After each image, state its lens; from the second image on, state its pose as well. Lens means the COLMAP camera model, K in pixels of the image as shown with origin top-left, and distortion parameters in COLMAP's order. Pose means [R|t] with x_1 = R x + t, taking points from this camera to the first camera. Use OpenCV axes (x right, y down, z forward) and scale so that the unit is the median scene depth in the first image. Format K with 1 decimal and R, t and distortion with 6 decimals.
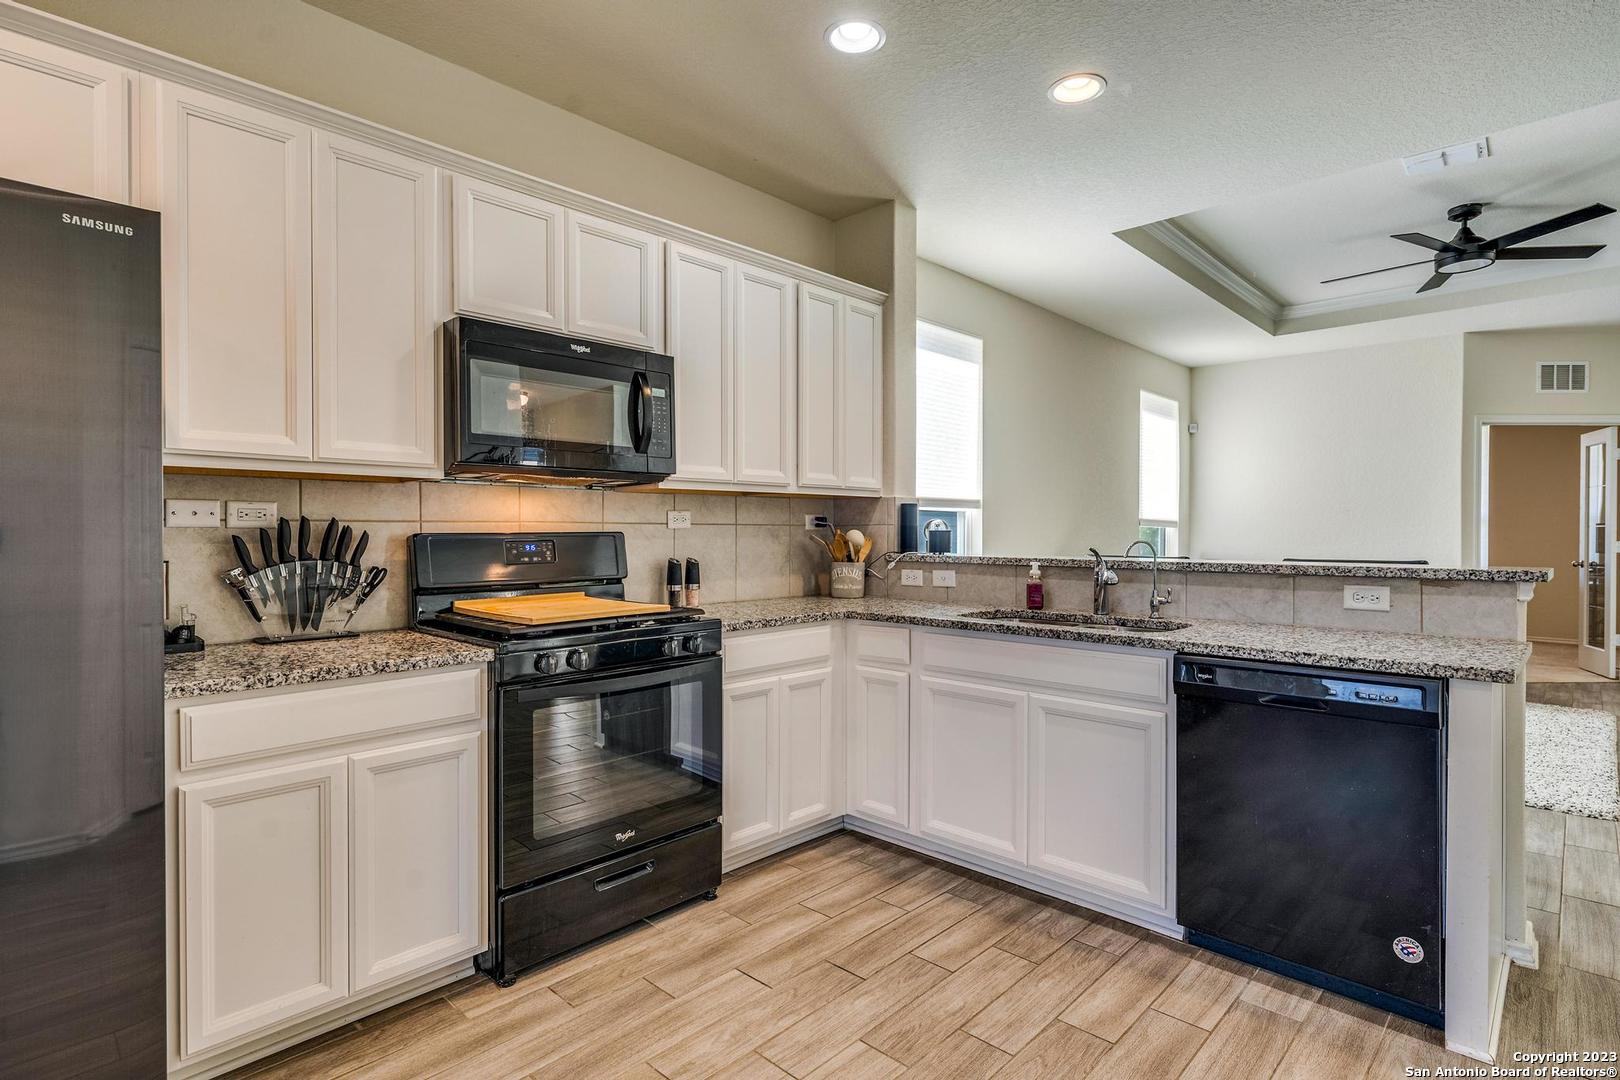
lens RADIAL K [[835.3, 0, 810.4], [0, 835.3, 537.2], [0, 0, 1]] dist [0.002996, 0.000076]
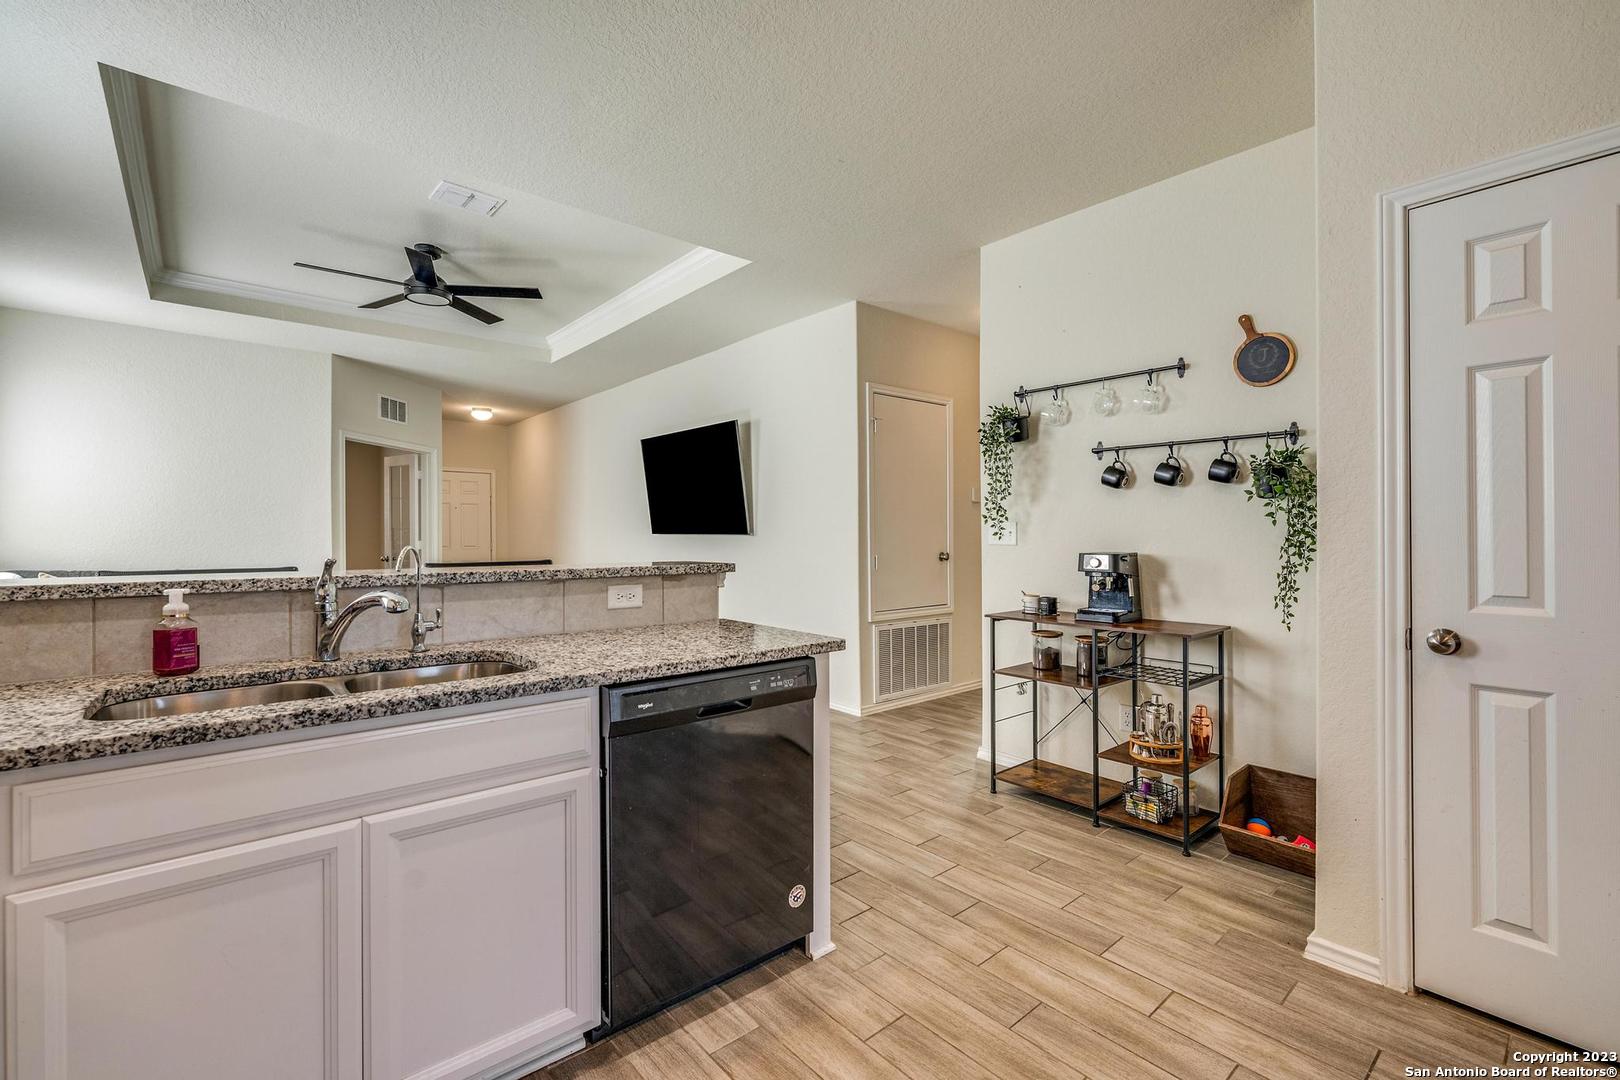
lens RADIAL K [[699.1, 0, 815.4], [0, 699.1, 531.0], [0, 0, 1]] dist [-0.001965, -0.000003]
pose [[0.095400, 0.004031, 0.995431, -0.176137], [0.005634, 0.999974, -0.004589, -0.004115], [-0.995423, 0.006046, 0.095375, 0.635755]]
